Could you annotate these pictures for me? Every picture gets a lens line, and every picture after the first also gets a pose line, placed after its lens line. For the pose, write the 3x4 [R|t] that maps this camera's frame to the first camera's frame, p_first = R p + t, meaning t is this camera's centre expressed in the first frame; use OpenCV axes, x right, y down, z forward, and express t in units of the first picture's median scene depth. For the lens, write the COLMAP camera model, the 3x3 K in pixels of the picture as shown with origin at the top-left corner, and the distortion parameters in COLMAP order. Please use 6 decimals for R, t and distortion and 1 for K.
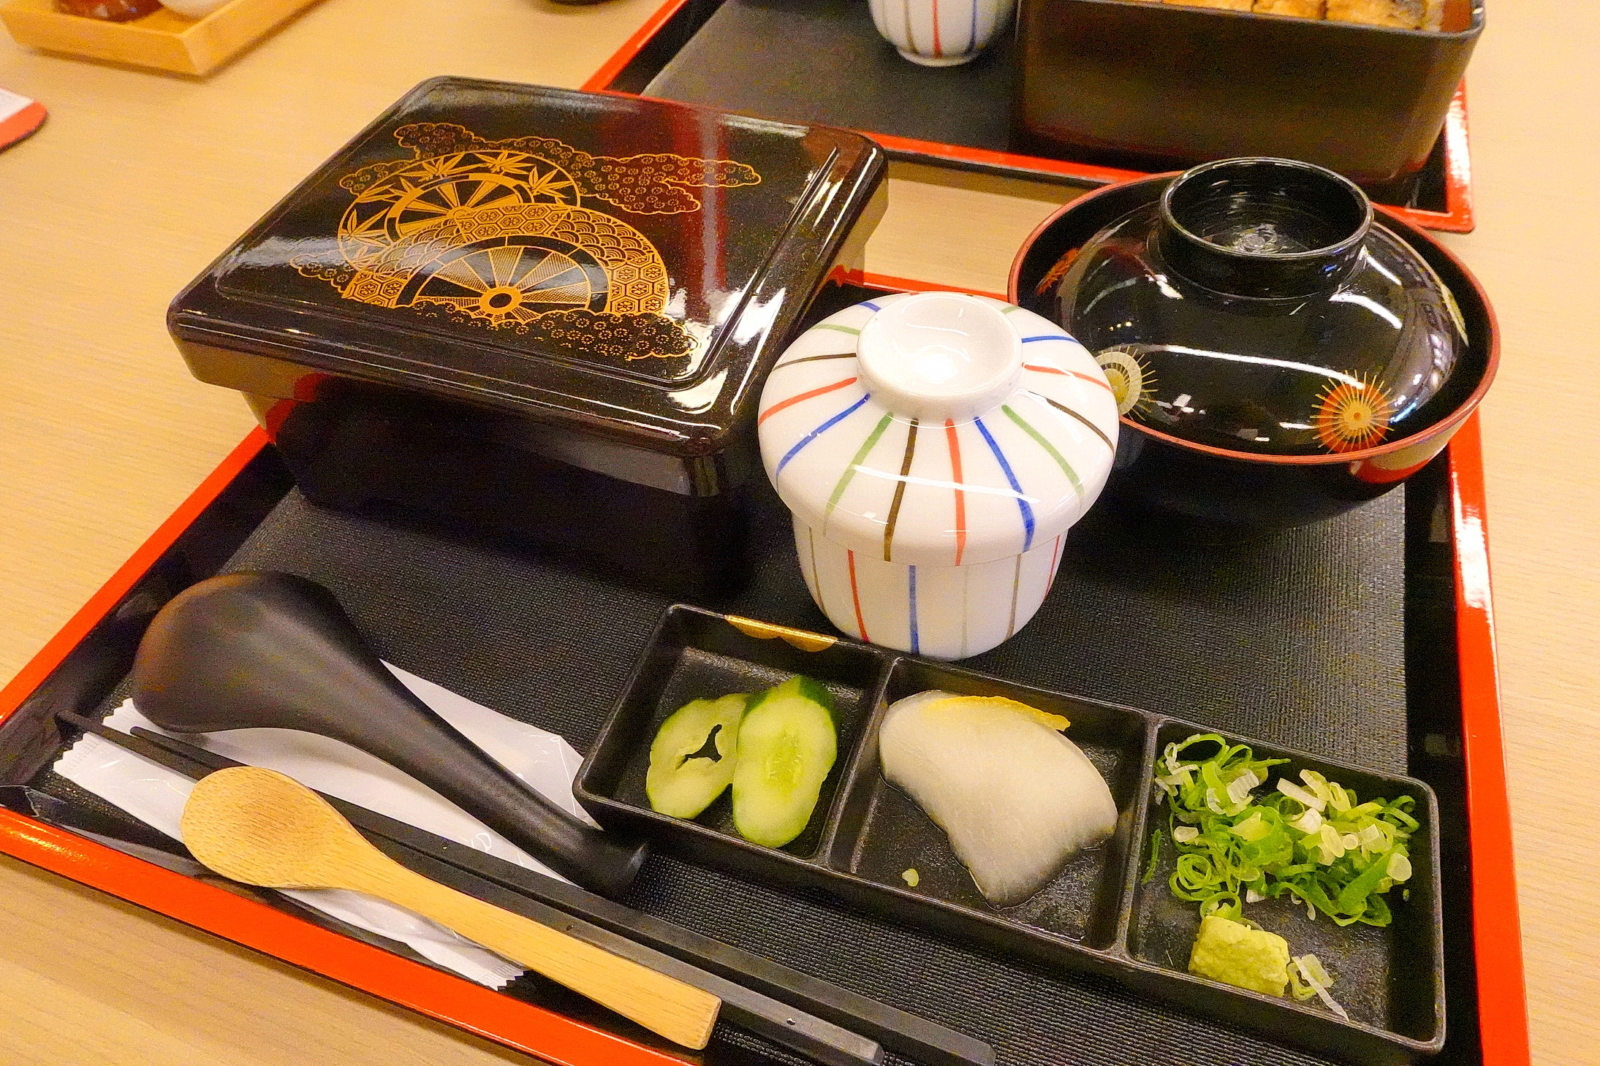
lens RADIAL K [[1032.1, 0, 800.0], [0, 1032.1, 533.0], [0, 0, 1]] dist [0.004872, 0.000581]
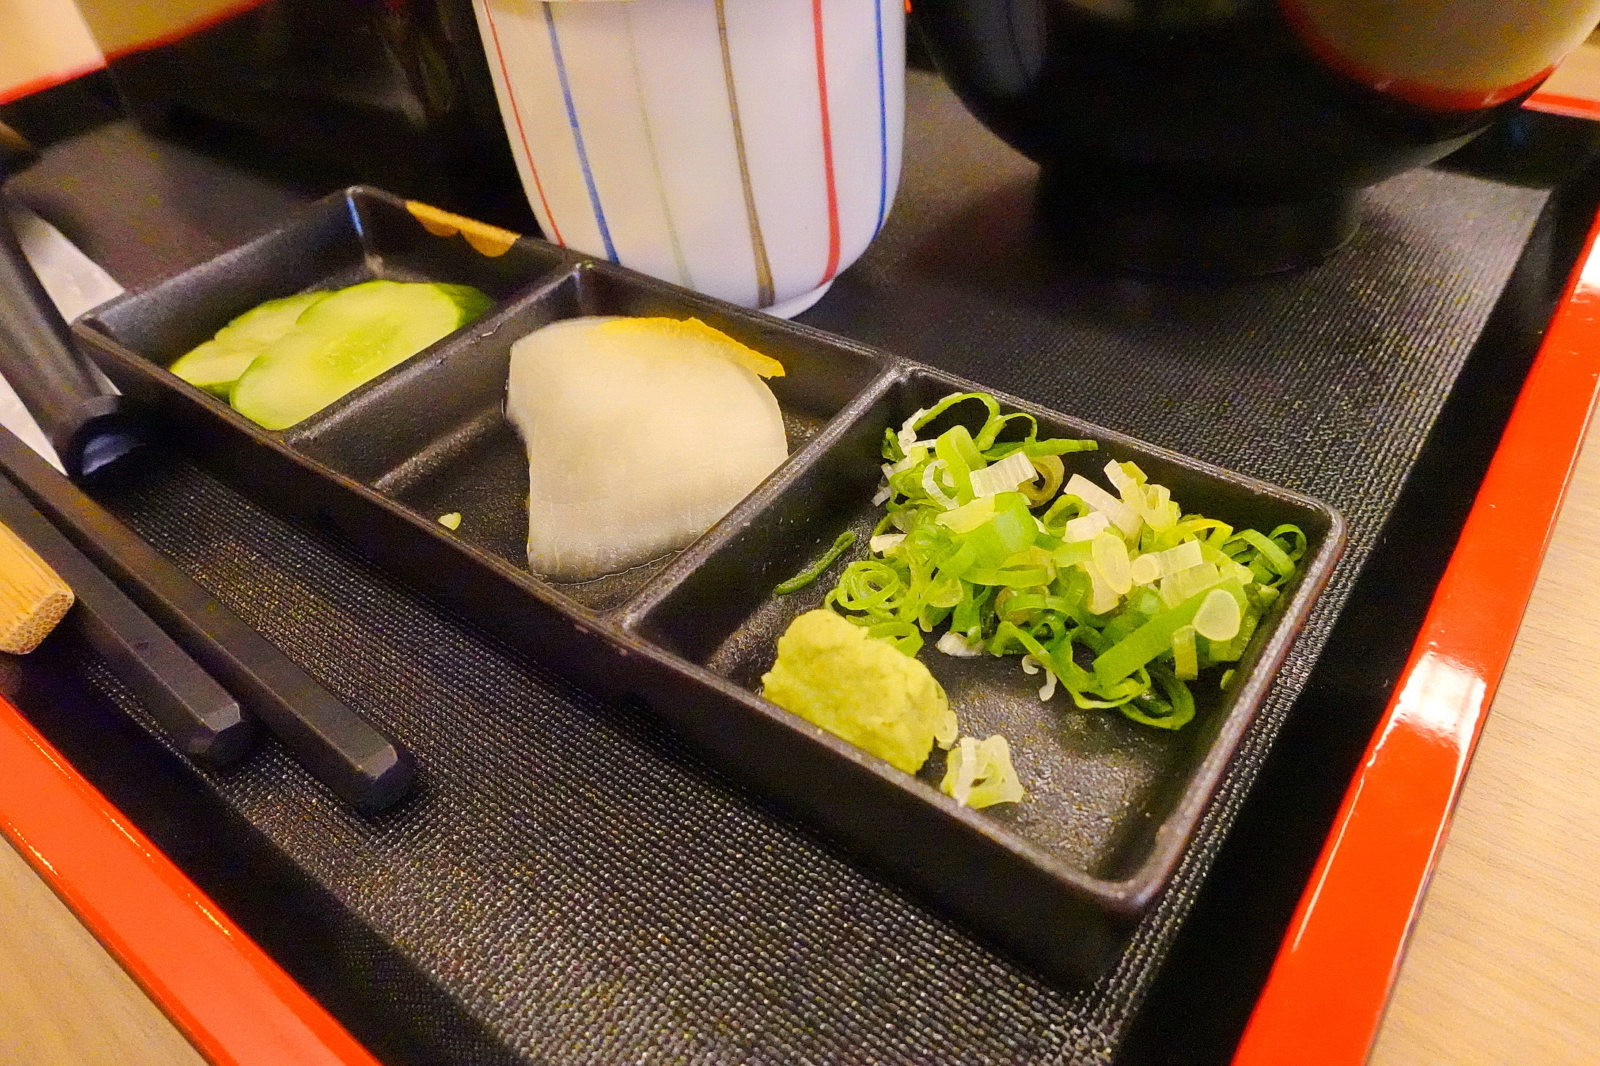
lens RADIAL K [[1032.1, 0, 800.0], [0, 1032.1, 533.0], [0, 0, 1]] dist [0.004872, 0.000581]
pose [[0.951673, 0.189658, -0.241554, 0.463413], [-0.208962, 0.976276, -0.056736, 0.329452], [0.225063, 0.104470, 0.968727, 0.432285]]
